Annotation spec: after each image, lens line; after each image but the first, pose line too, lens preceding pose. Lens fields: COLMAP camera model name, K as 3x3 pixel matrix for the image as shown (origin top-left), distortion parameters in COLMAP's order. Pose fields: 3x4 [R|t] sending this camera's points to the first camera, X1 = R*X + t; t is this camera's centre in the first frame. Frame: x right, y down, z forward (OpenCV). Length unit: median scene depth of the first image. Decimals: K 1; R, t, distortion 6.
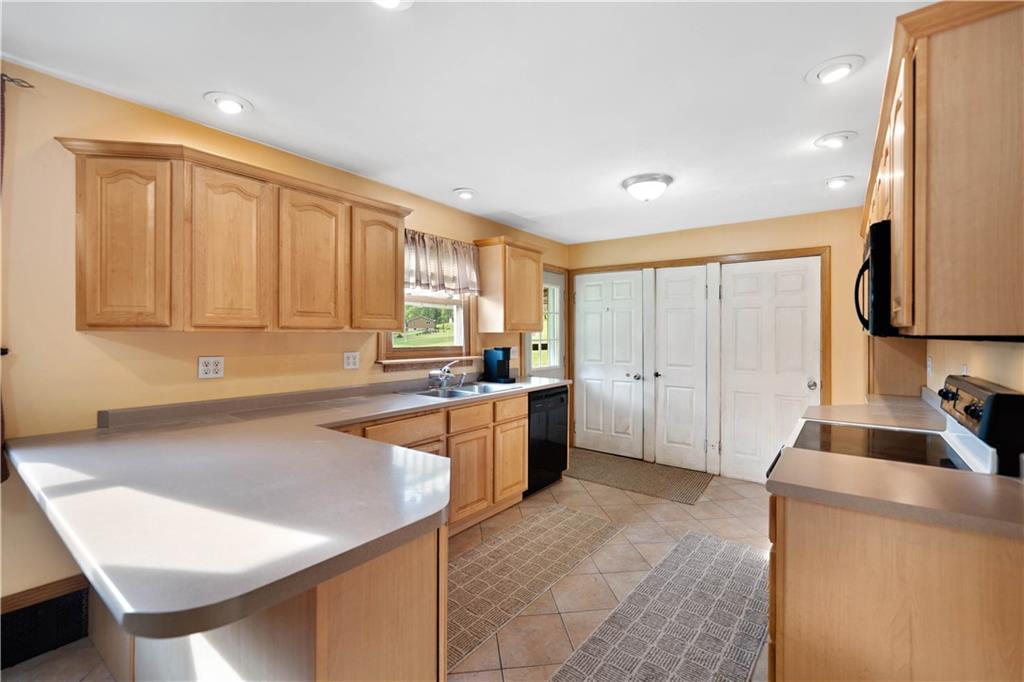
lens RADIAL K [[443.3, 0, 512.0], [0, 443.3, 341.0], [0, 0, 1]] dist [0.000877, 0.000061]
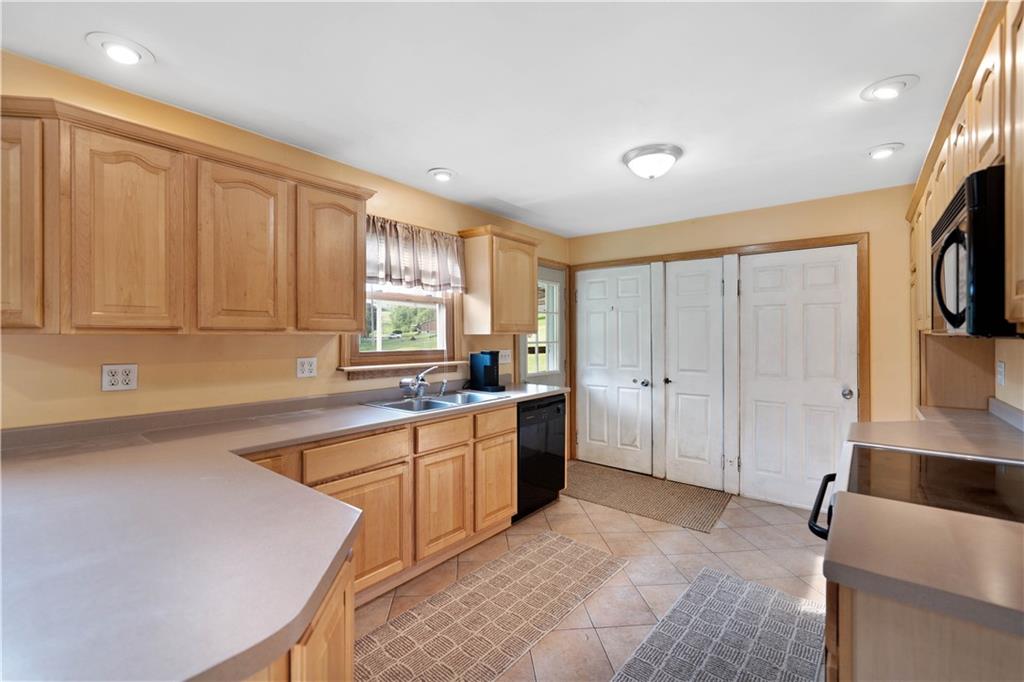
lens RADIAL K [[441.5, 0, 511.9], [0, 441.5, 342.6], [0, 0, 1]] dist [-0.001062, 0.000052]
pose [[0.999532, -0.003698, -0.030362, 0.057632], [0.003644, 0.999992, -0.001826, -0.001083], [0.030369, 0.001715, 0.999537, 0.140060]]
